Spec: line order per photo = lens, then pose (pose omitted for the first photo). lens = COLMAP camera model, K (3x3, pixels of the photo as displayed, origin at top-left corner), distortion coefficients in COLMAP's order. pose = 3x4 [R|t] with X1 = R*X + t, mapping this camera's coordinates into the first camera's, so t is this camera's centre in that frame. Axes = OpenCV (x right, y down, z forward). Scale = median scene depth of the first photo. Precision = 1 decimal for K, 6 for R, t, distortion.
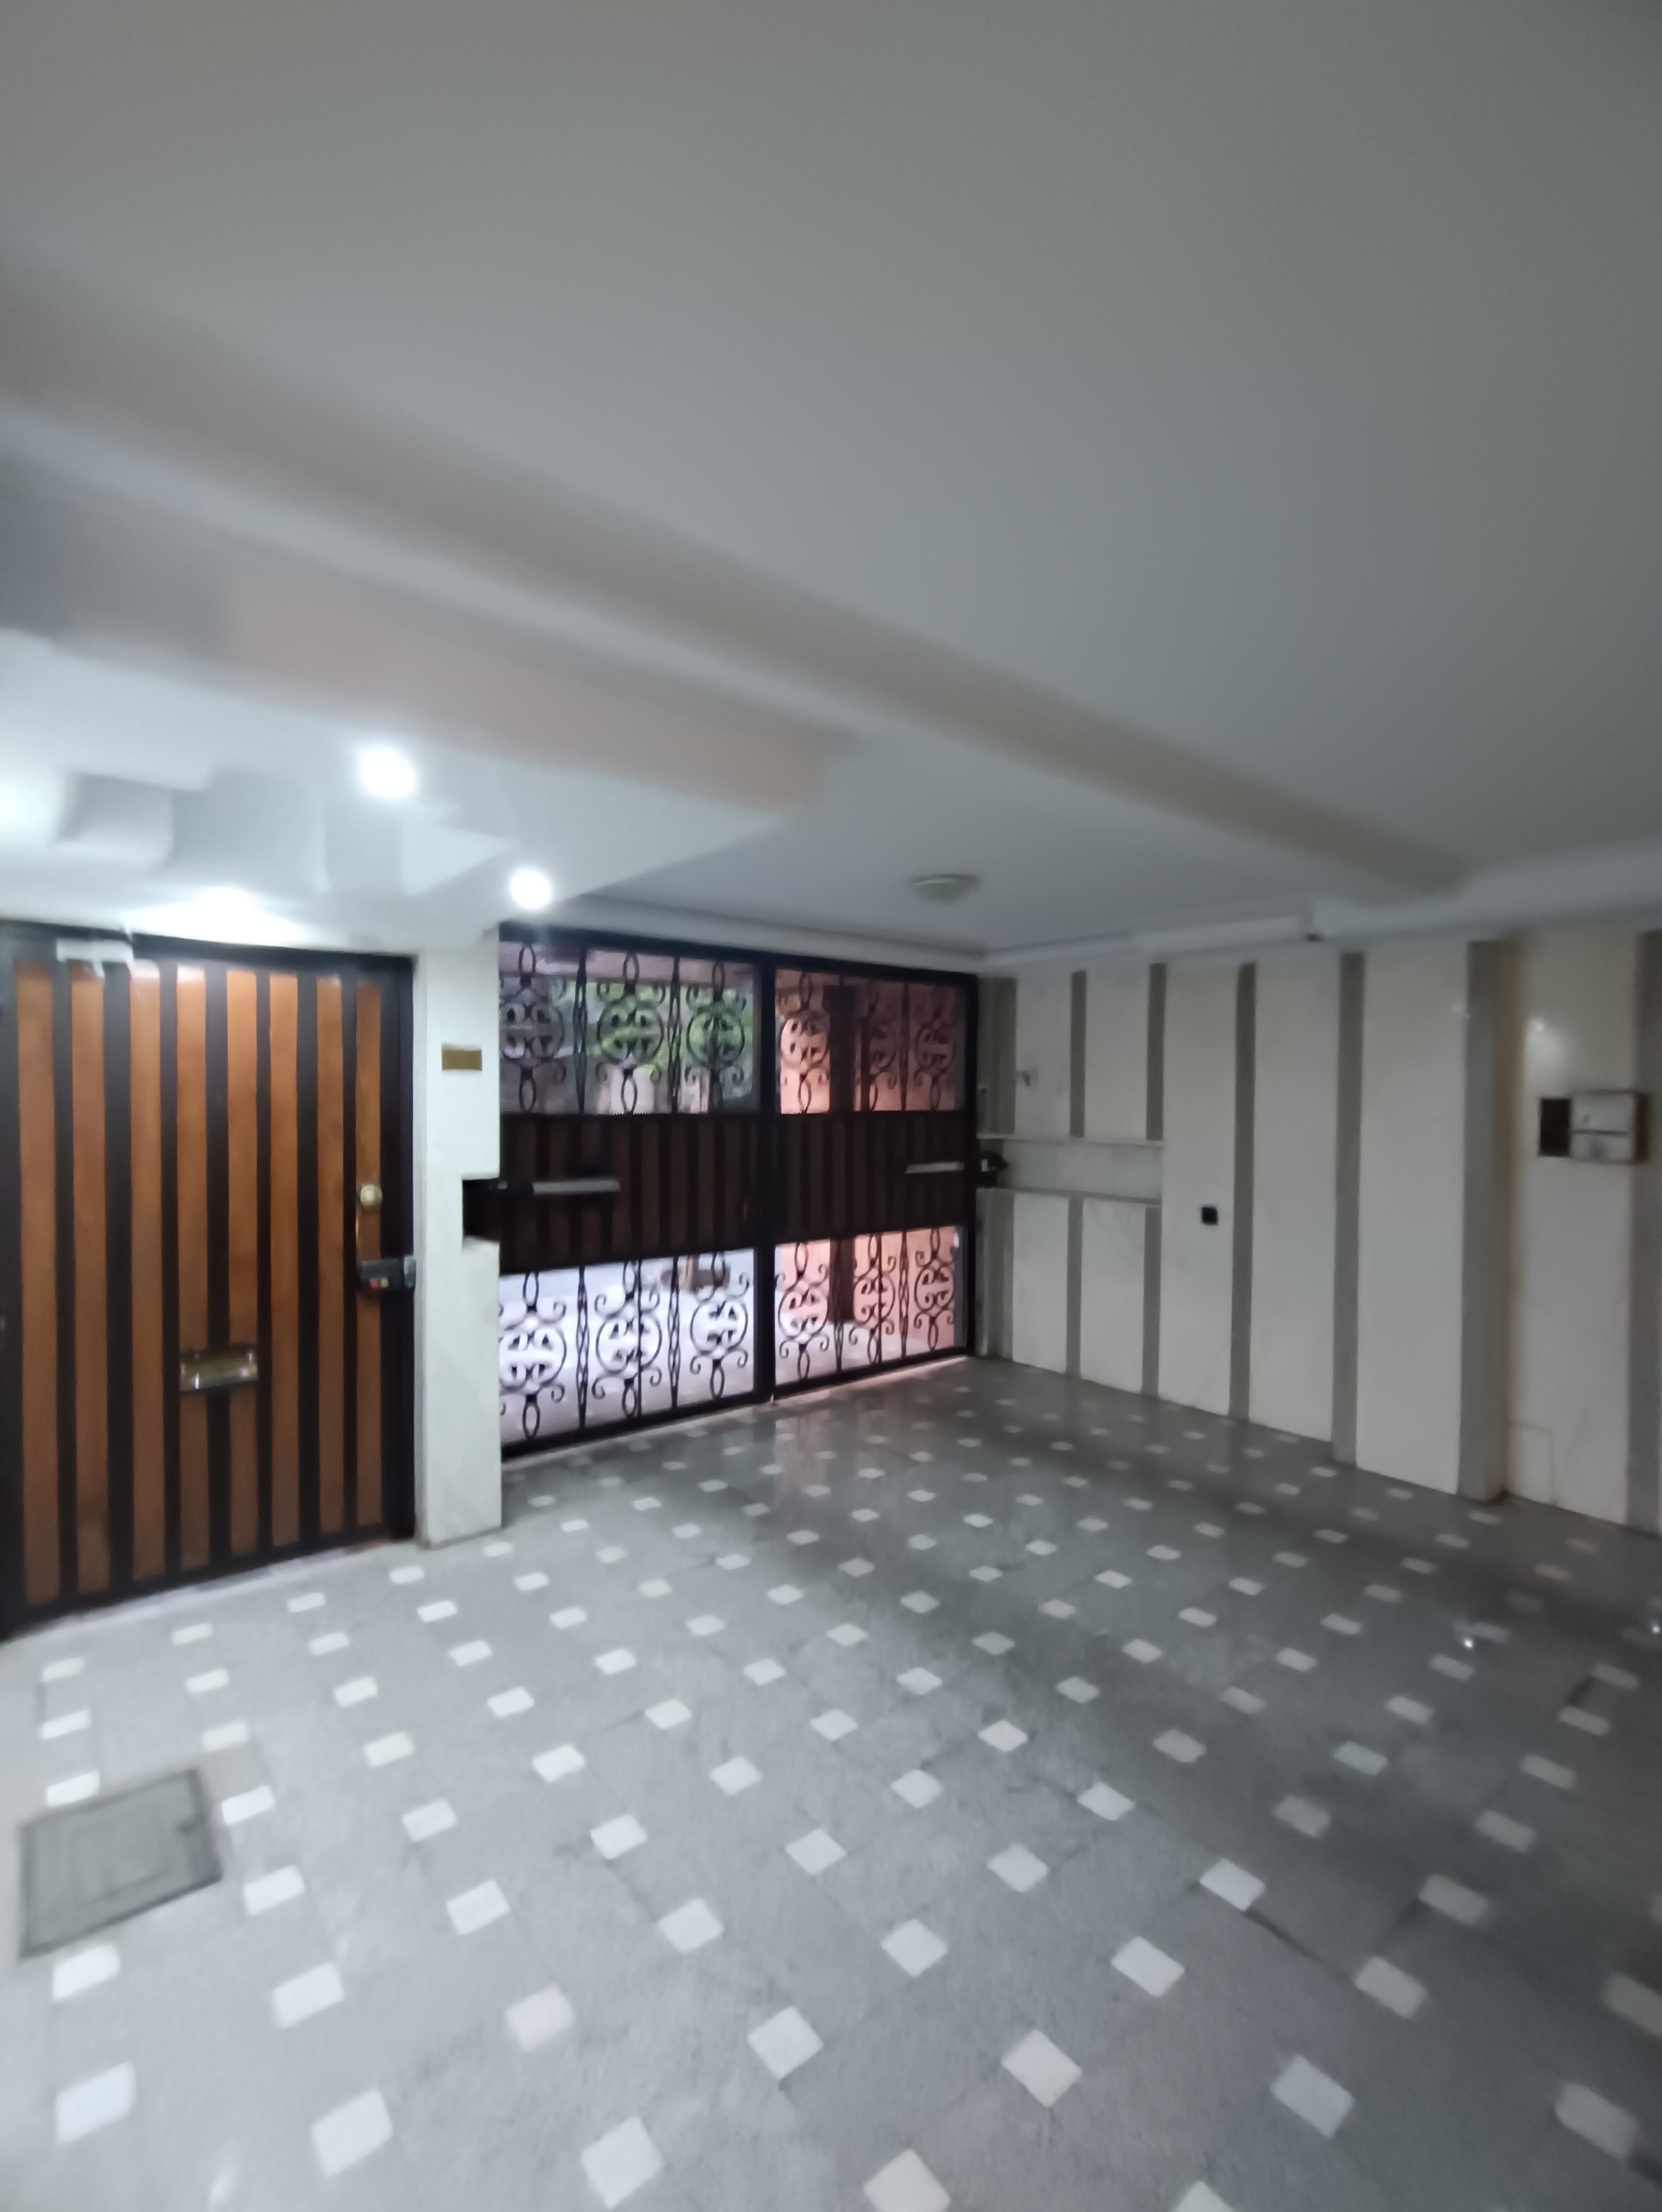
lens RADIAL K [[1011.2, 0, 822.2], [0, 1011.2, 1107.6], [0, 0, 1]] dist [0.003302, 0.001479]
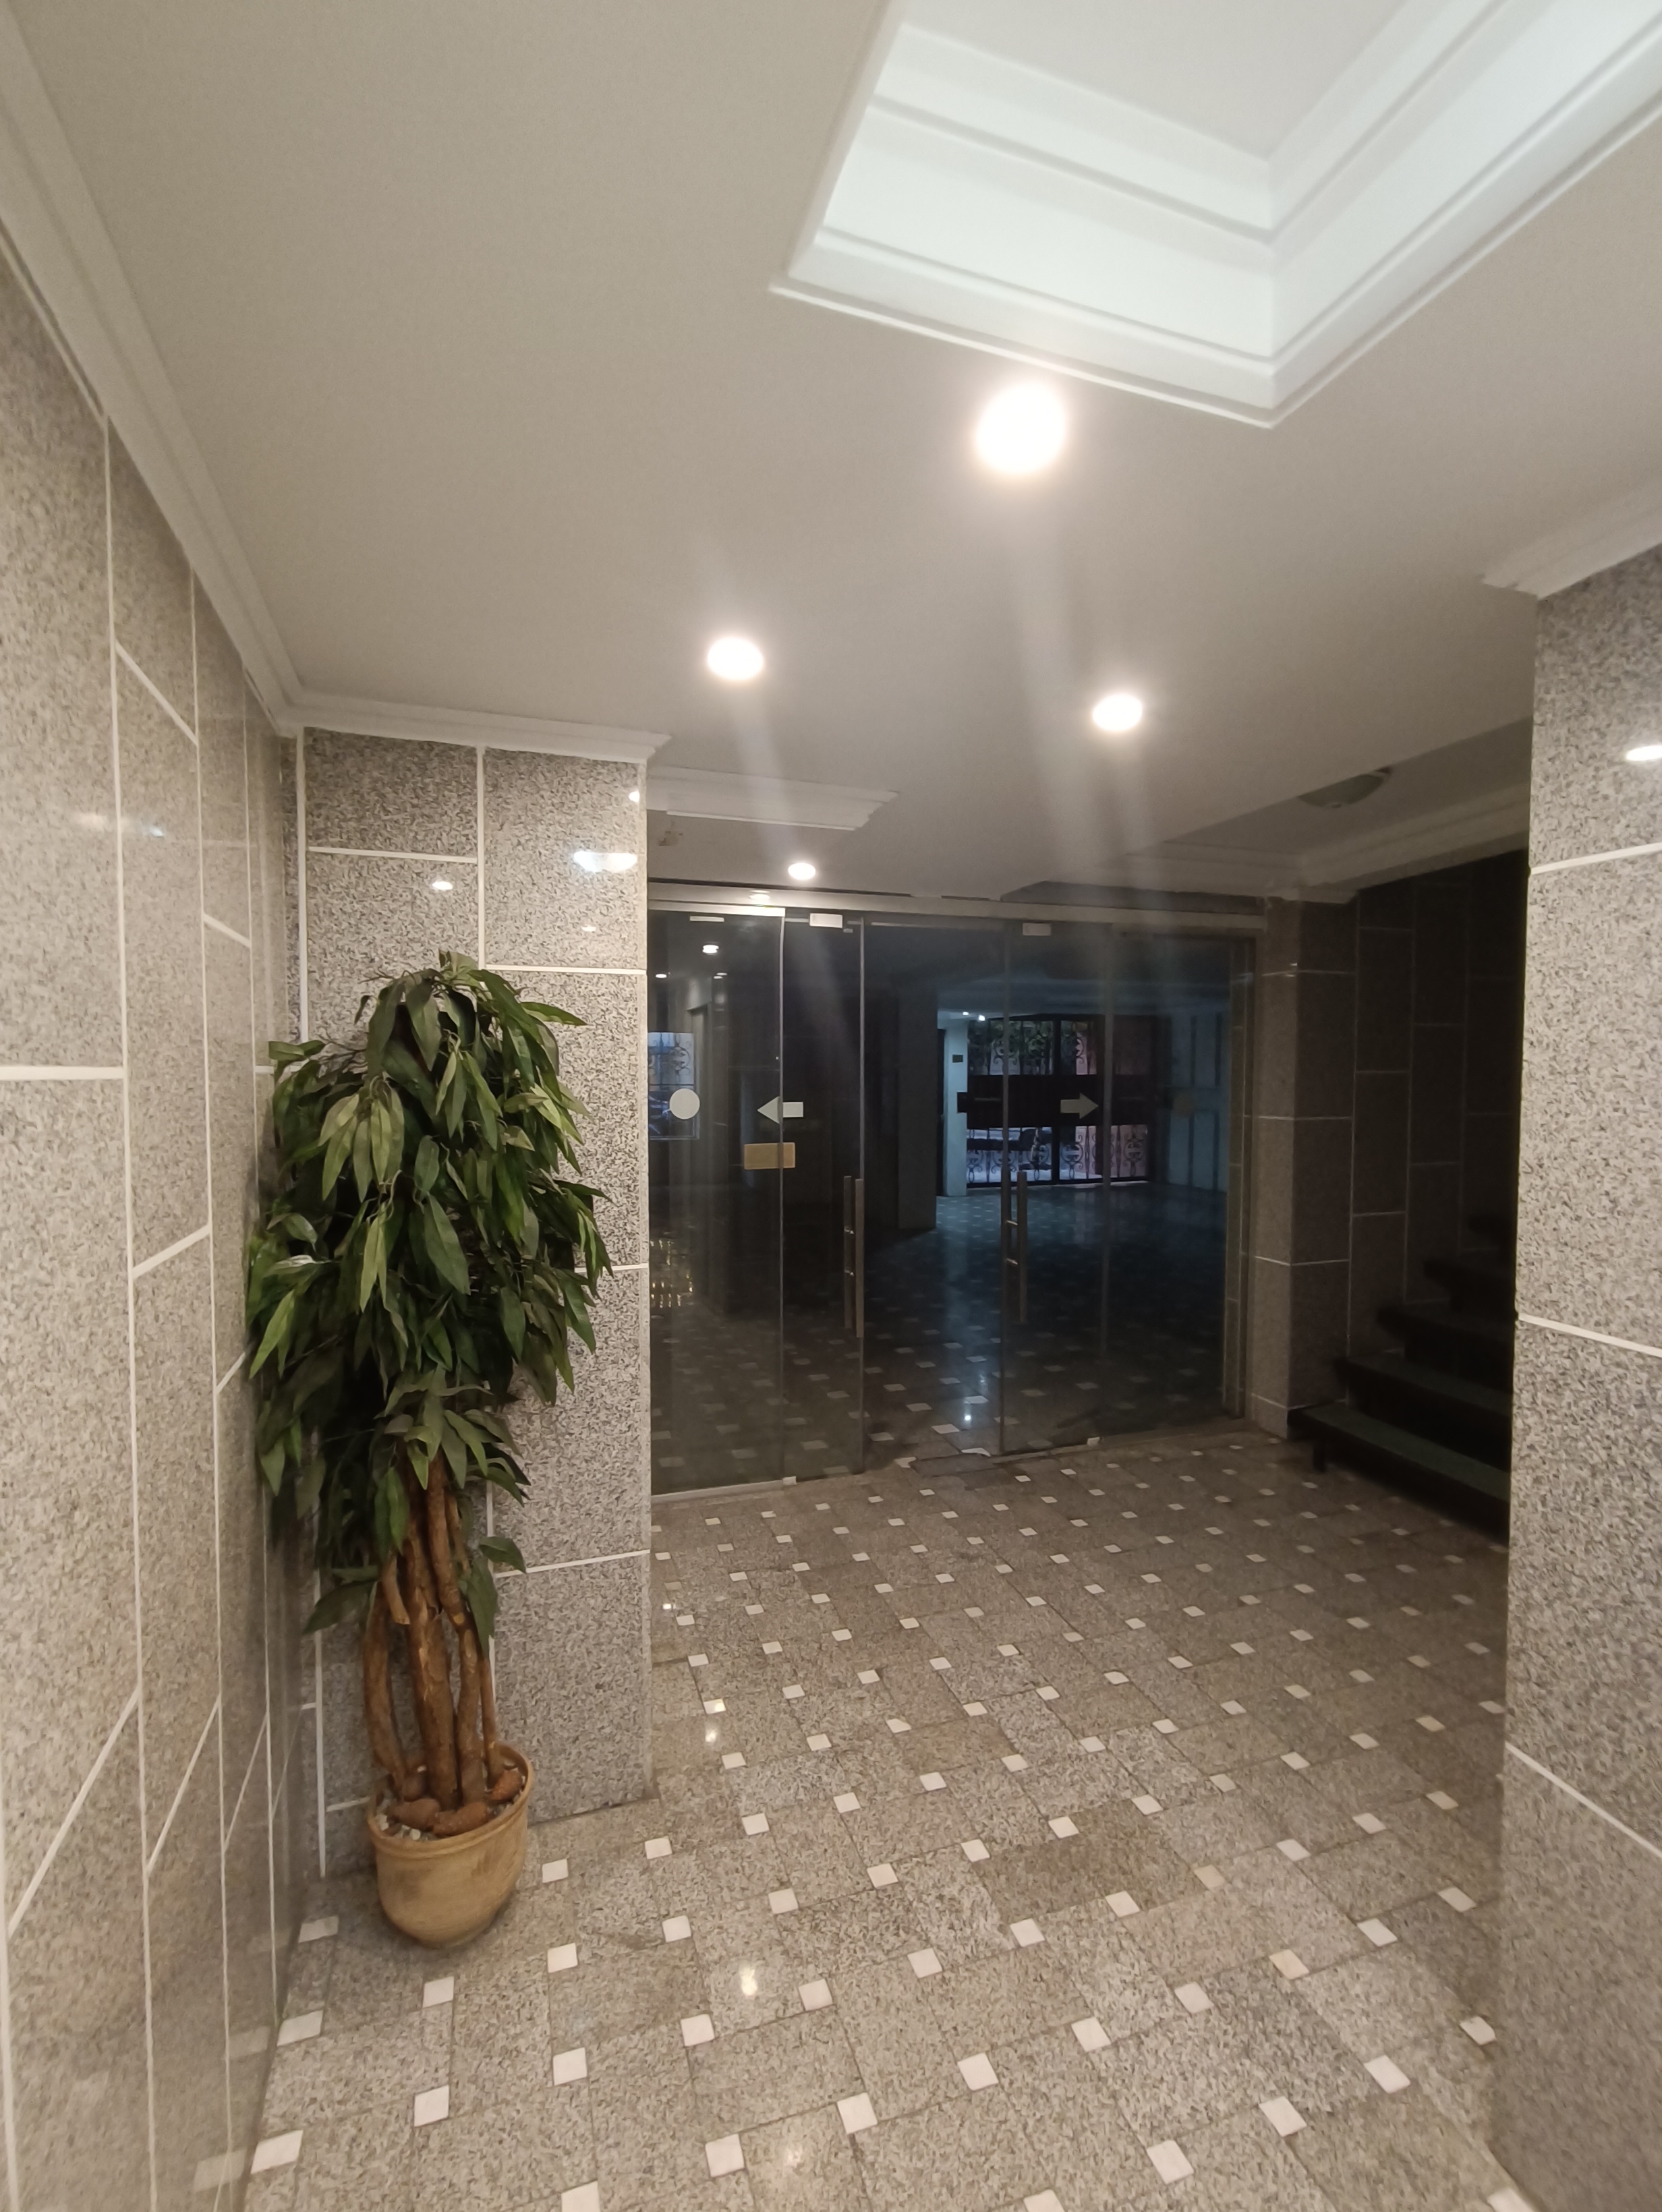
lens RADIAL K [[1011.2, 0, 828.5], [0, 1011.2, 1109.5], [0, 0, 1]] dist [0.003302, 0.001479]
pose [[0.937417, 0.011188, -0.348029, 0.278849], [-0.002099, 0.999647, 0.026481, 0.023104], [0.348203, -0.024094, 0.937110, -1.551199]]
